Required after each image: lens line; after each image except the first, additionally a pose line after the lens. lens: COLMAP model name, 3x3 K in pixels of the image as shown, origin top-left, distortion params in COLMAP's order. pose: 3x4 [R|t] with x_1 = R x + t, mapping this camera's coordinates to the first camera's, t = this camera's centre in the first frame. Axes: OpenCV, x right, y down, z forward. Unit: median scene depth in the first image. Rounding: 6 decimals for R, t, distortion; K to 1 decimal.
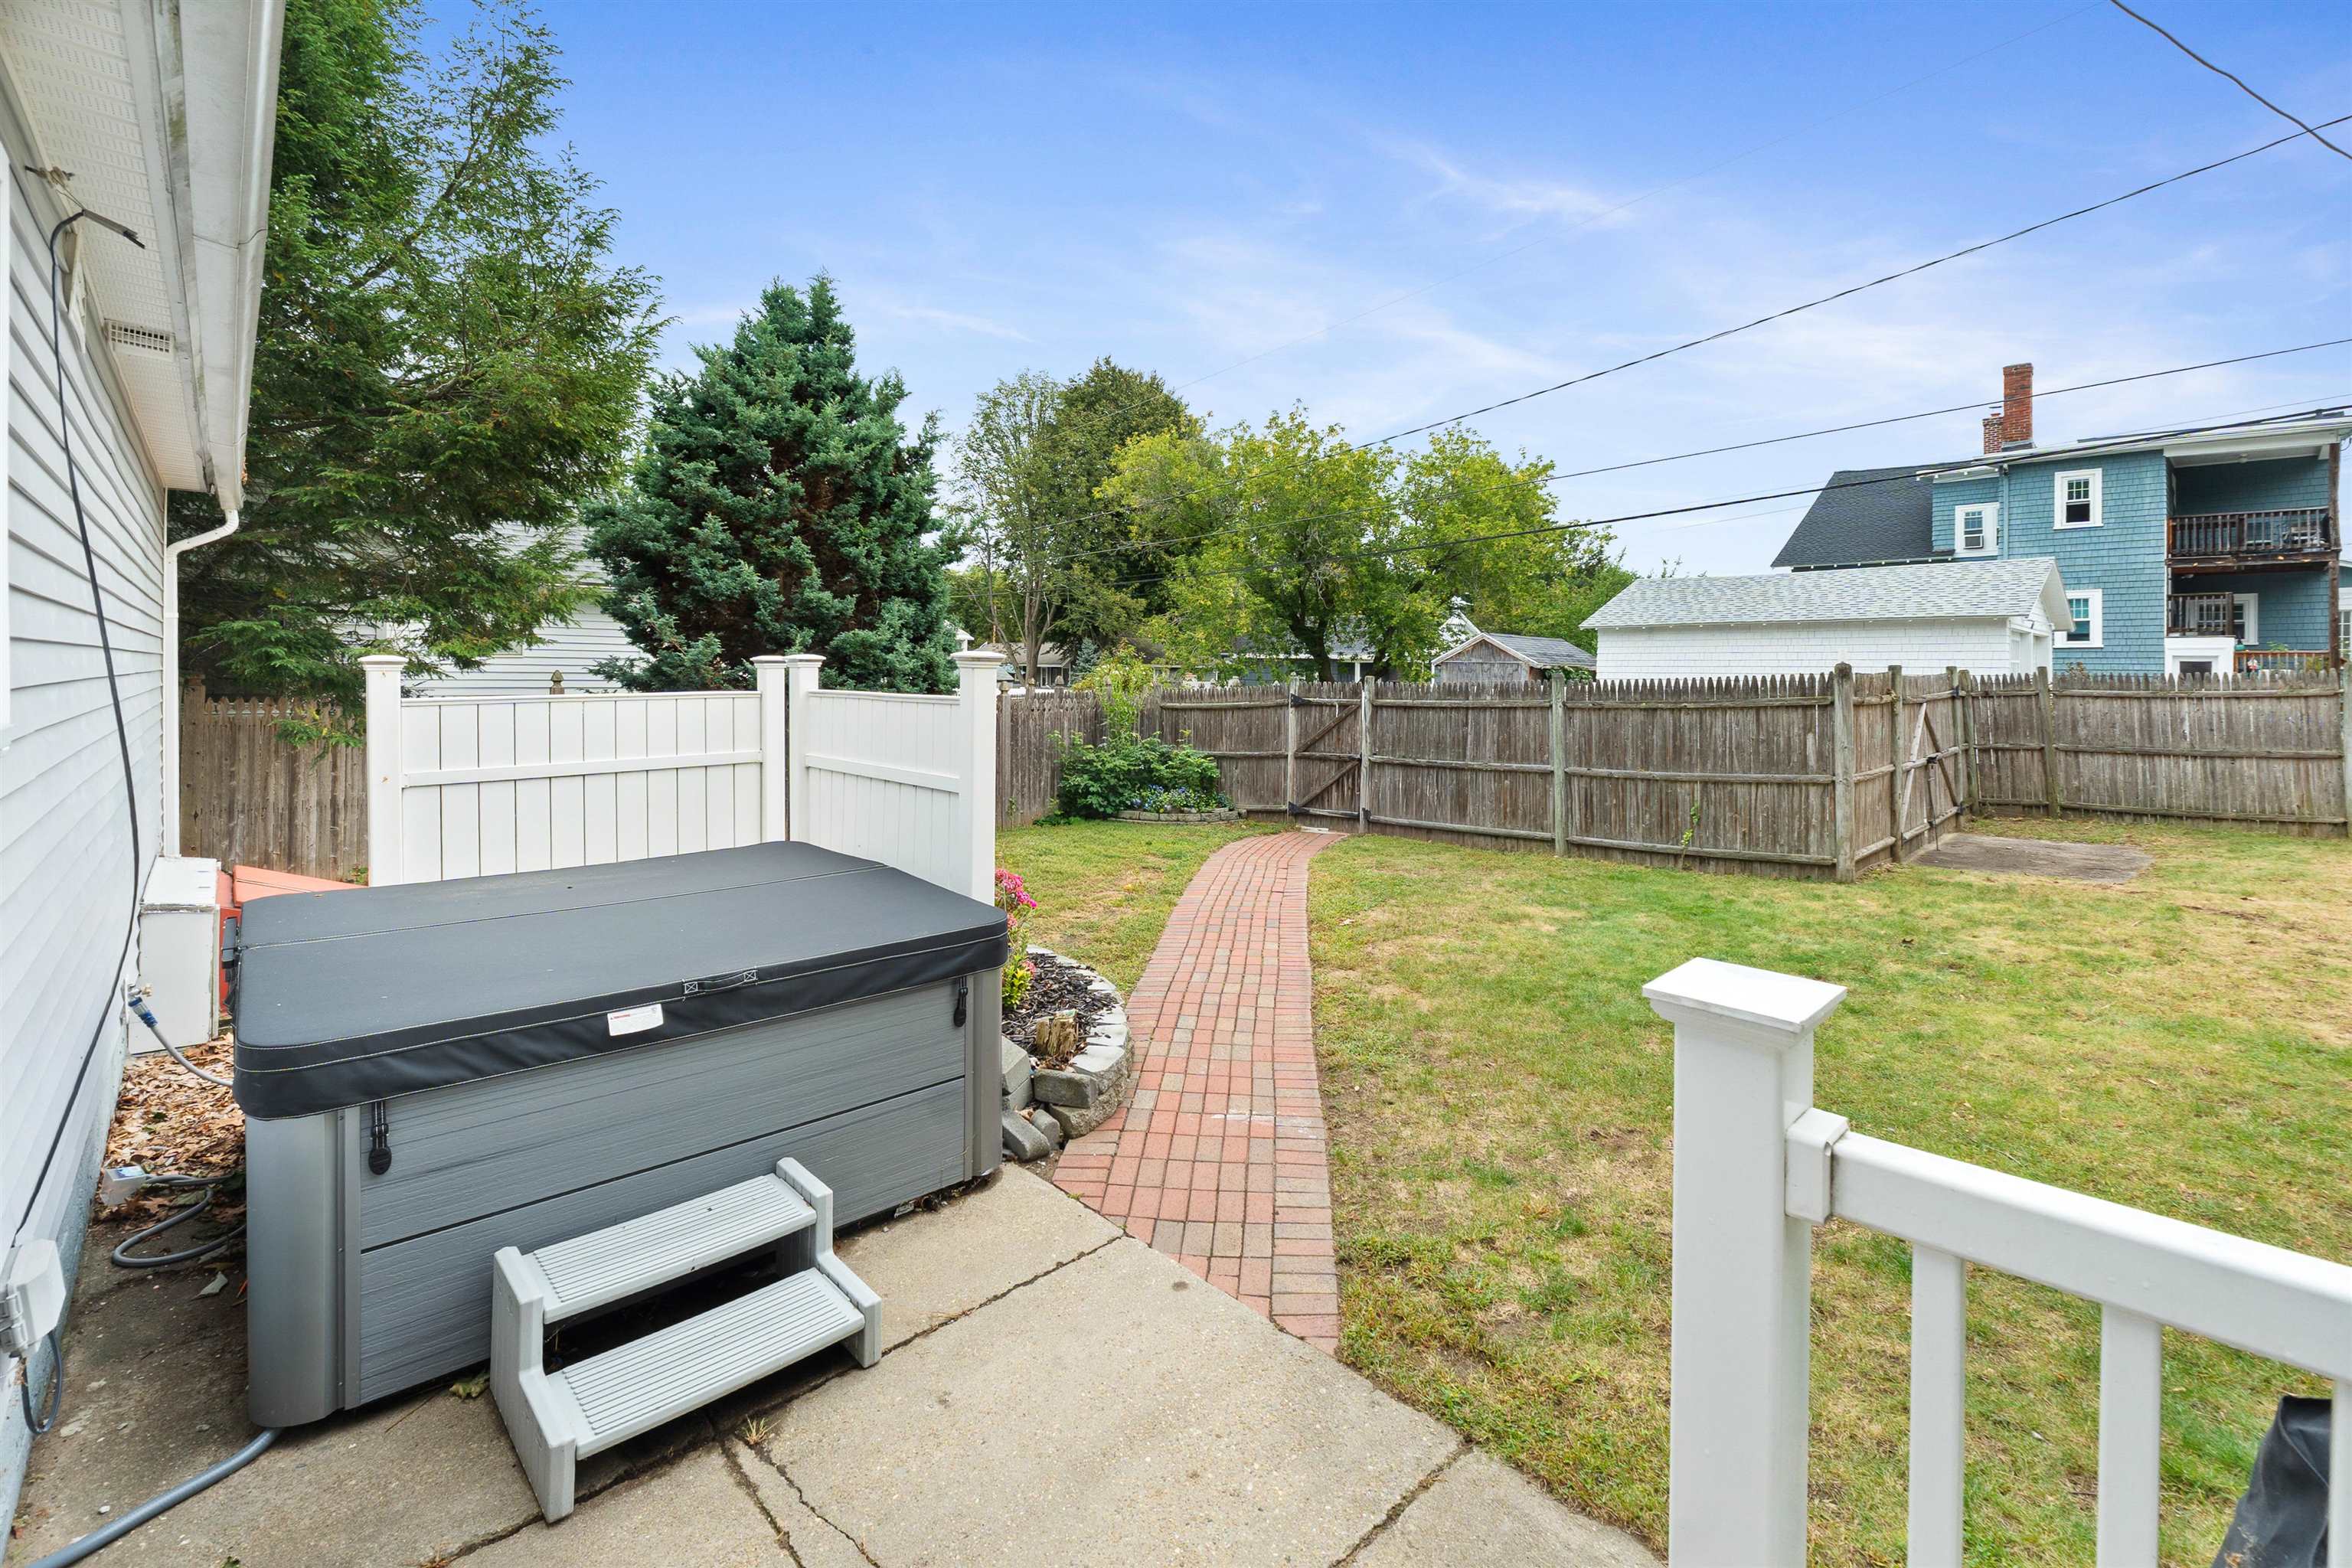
lens RADIAL K [[1031.5, 0, 1178.4], [0, 1031.5, 696.0], [0, 0, 1]] dist [-0.009166, -0.000196]
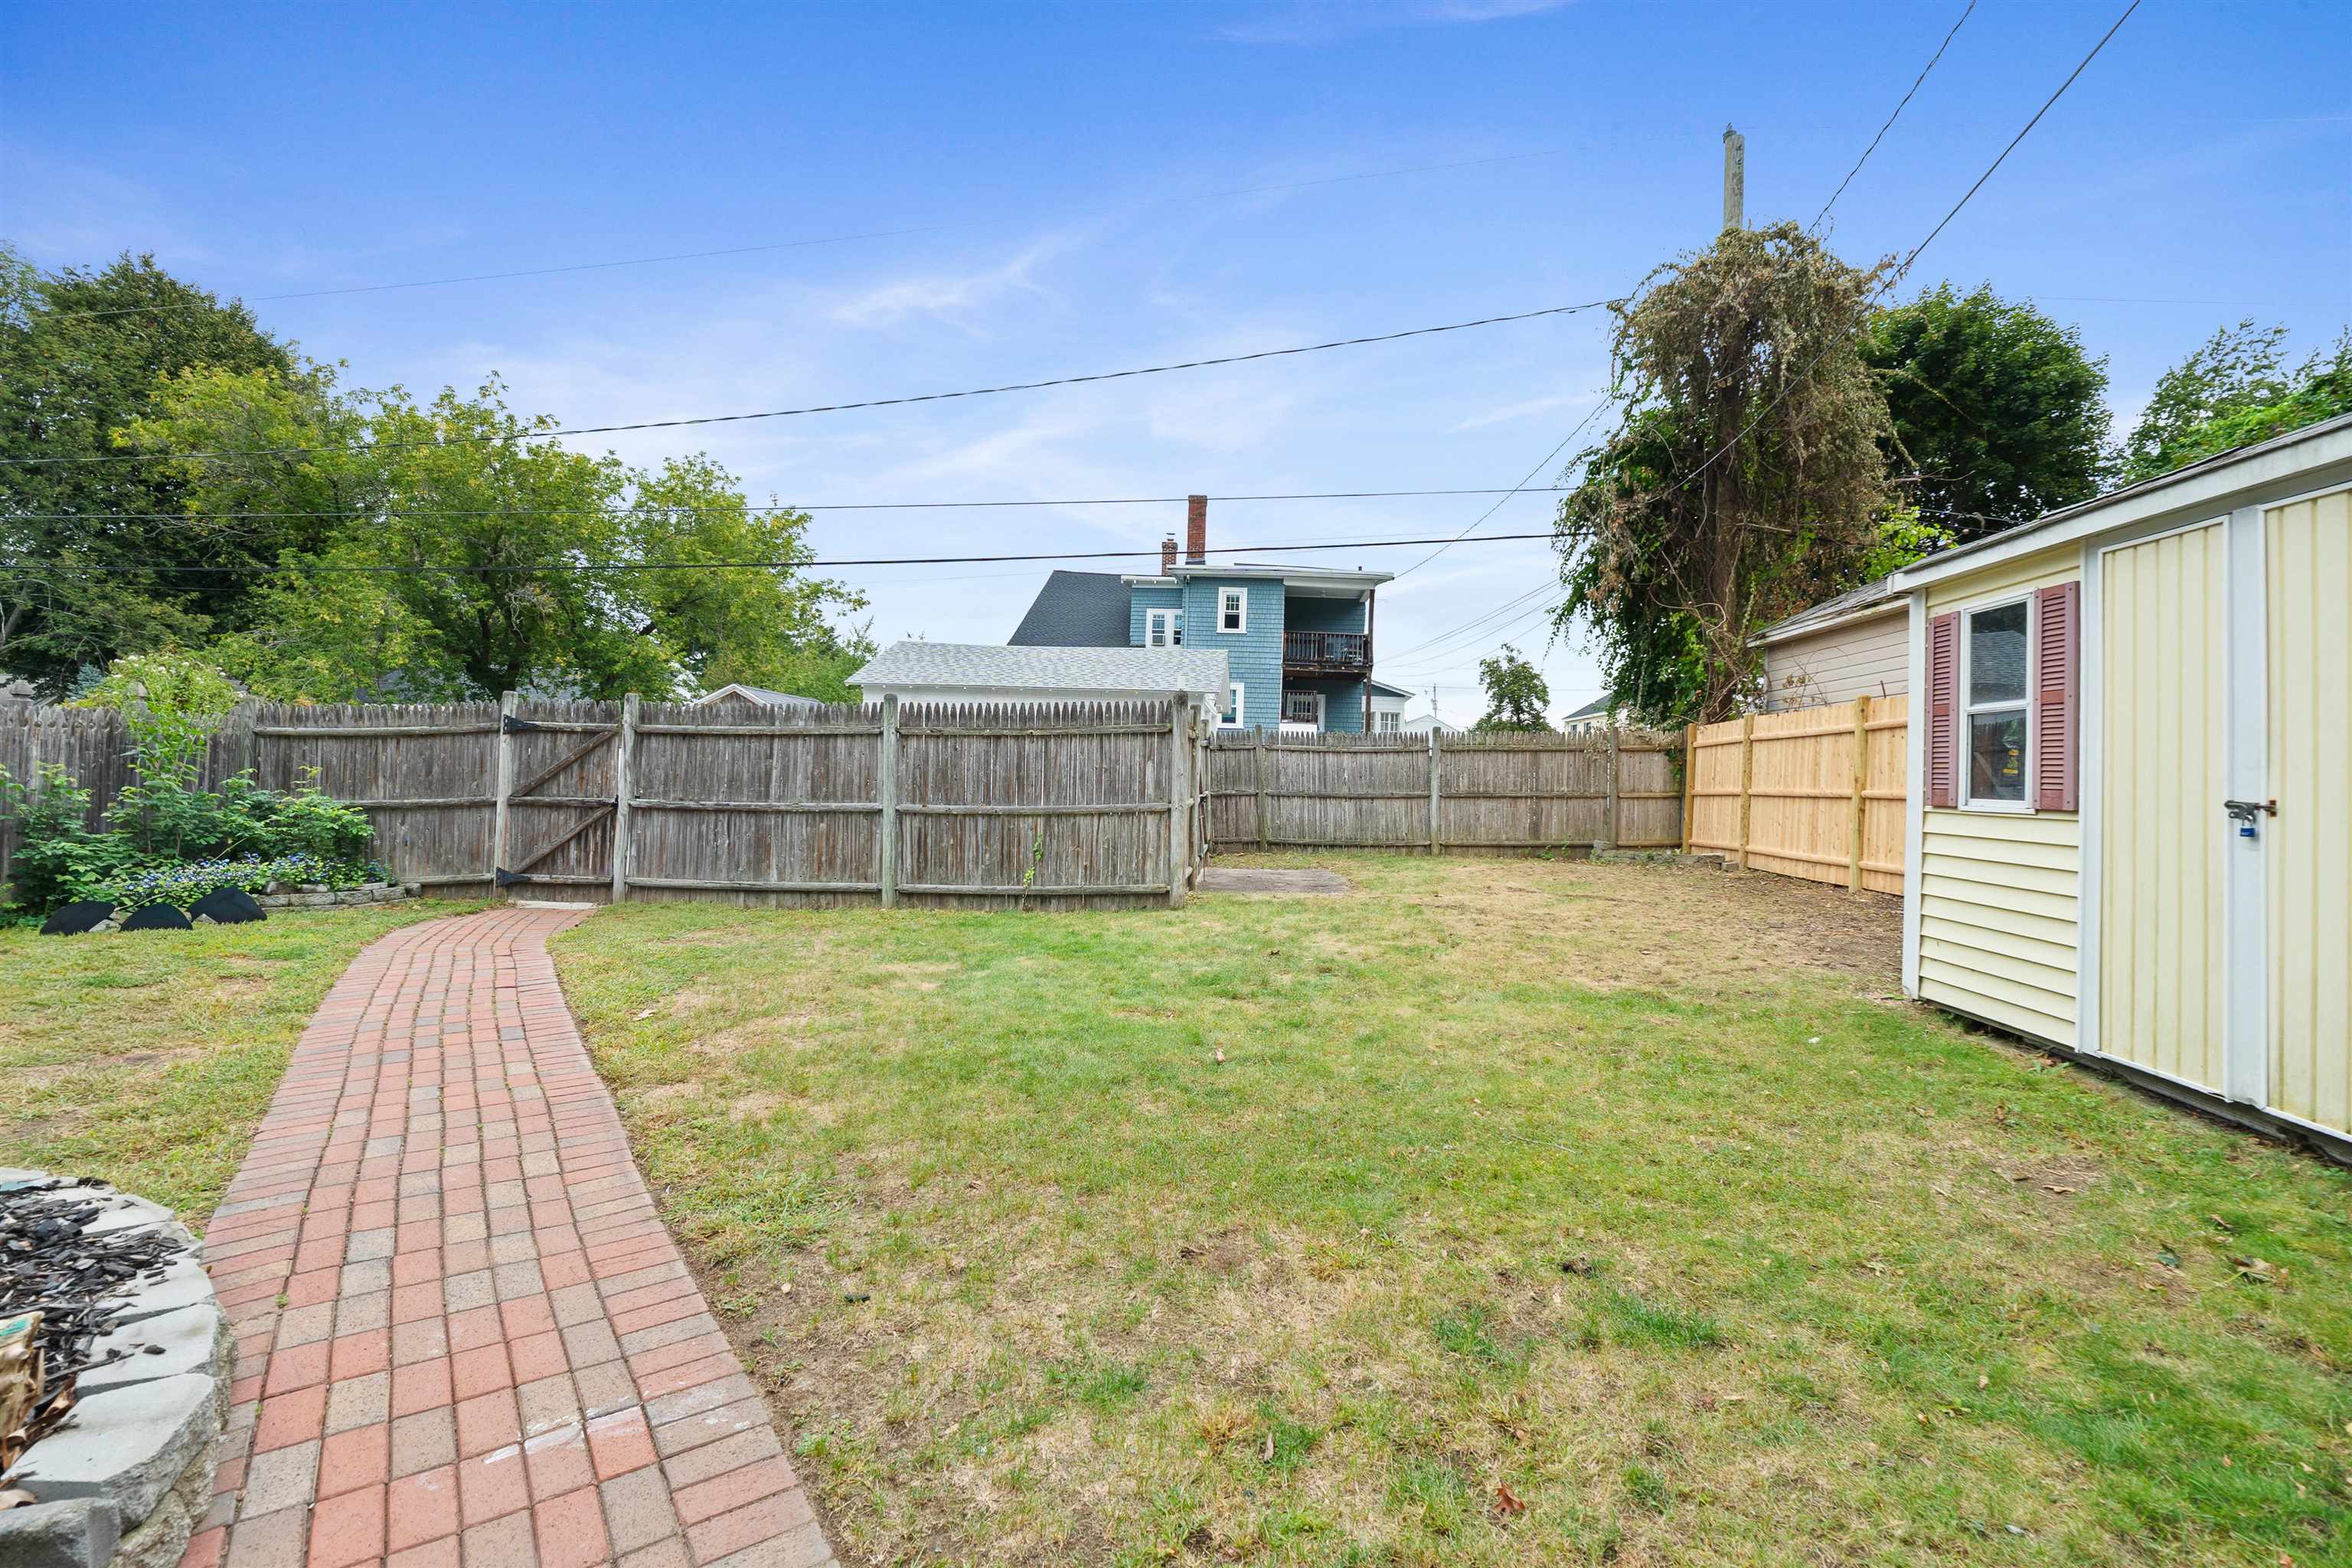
lens RADIAL K [[1009.0, 0, 1173.4], [0, 1009.0, 780.1], [0, 0, 1]] dist [-0.010537, 0.000389]
pose [[0.738202, 0.017486, 0.674354, -0.019452], [-0.014730, 0.999843, -0.009801, 0.051179], [-0.674419, -0.002698, 0.738344, 0.214097]]
